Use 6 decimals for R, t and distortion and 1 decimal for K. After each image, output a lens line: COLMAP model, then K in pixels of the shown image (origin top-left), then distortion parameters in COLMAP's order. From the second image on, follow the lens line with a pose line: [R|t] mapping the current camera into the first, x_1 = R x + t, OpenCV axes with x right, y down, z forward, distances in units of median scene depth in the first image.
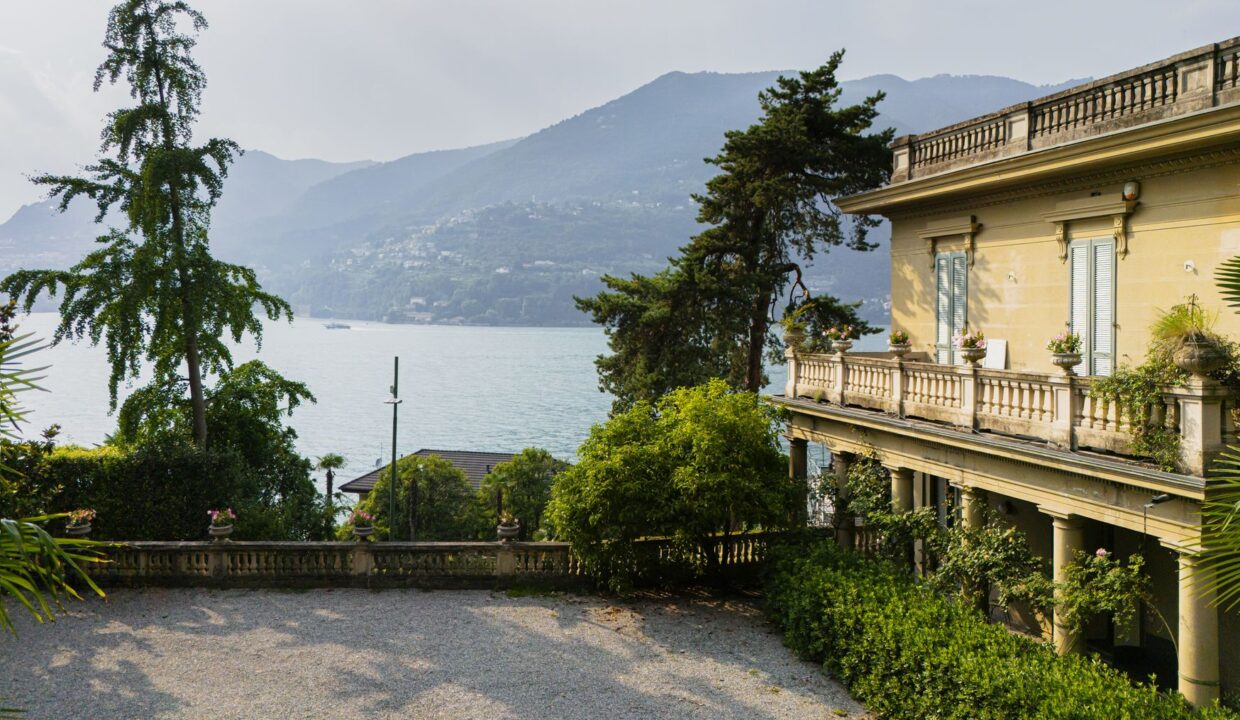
lens RADIAL K [[927.4, 0, 622.3], [0, 927.4, 309.2], [0, 0, 1]] dist [0.084145, -0.091686]
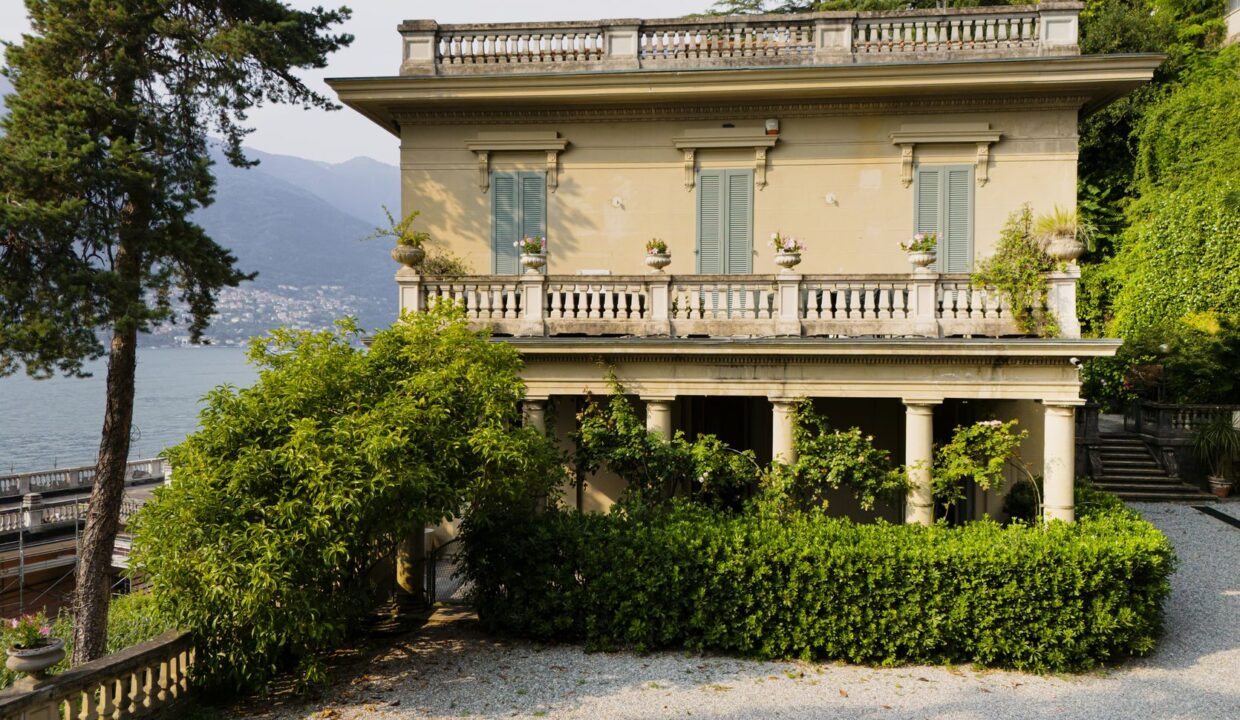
lens RADIAL K [[927.6, 0, 620.0], [0, 927.6, 360.0], [0, 0, 1]] dist [0.055217, -0.094818]
pose [[0.370554, -0.012319, 0.928729, -0.502015], [-0.004396, 0.999878, 0.015016, 0.121902], [-0.928800, -0.009647, 0.370455, 0.726036]]
